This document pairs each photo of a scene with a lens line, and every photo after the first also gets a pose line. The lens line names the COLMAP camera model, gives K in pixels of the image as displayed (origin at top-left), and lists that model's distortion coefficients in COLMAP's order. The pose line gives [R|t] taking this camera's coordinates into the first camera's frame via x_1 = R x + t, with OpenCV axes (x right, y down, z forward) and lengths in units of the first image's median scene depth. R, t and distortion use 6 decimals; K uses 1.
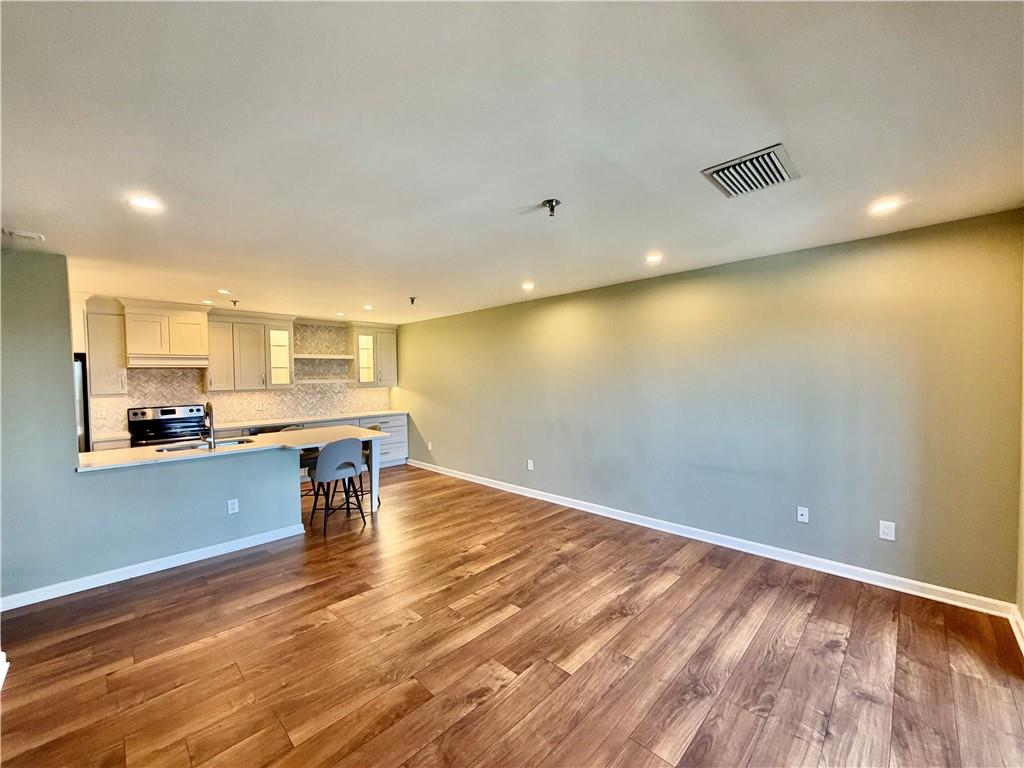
lens RADIAL K [[408.7, 0, 512.4], [0, 408.7, 387.1], [0, 0, 1]] dist [0.000445, -0.000300]
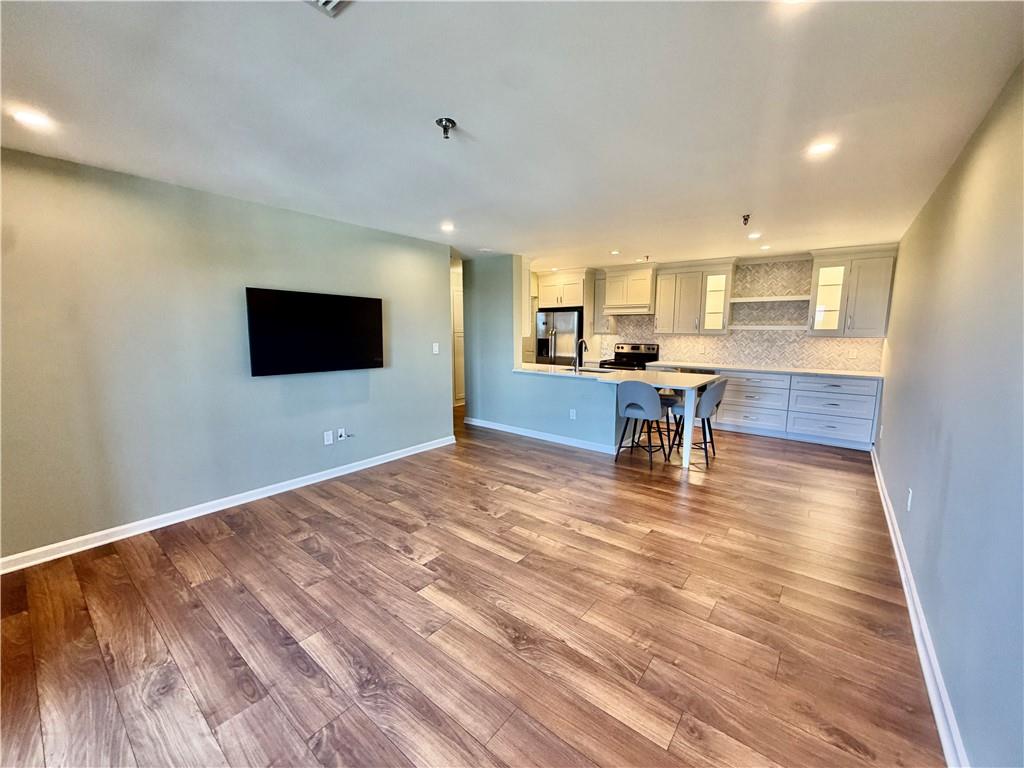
lens RADIAL K [[408.7, 0, 507.5], [0, 408.7, 386.8], [0, 0, 1]] dist [0.000445, -0.000300]
pose [[0.098441, 0.157923, -0.982532, 0.823438], [-0.033505, 0.987294, 0.155332, -0.014140], [0.994579, 0.017629, 0.102481, 0.796709]]
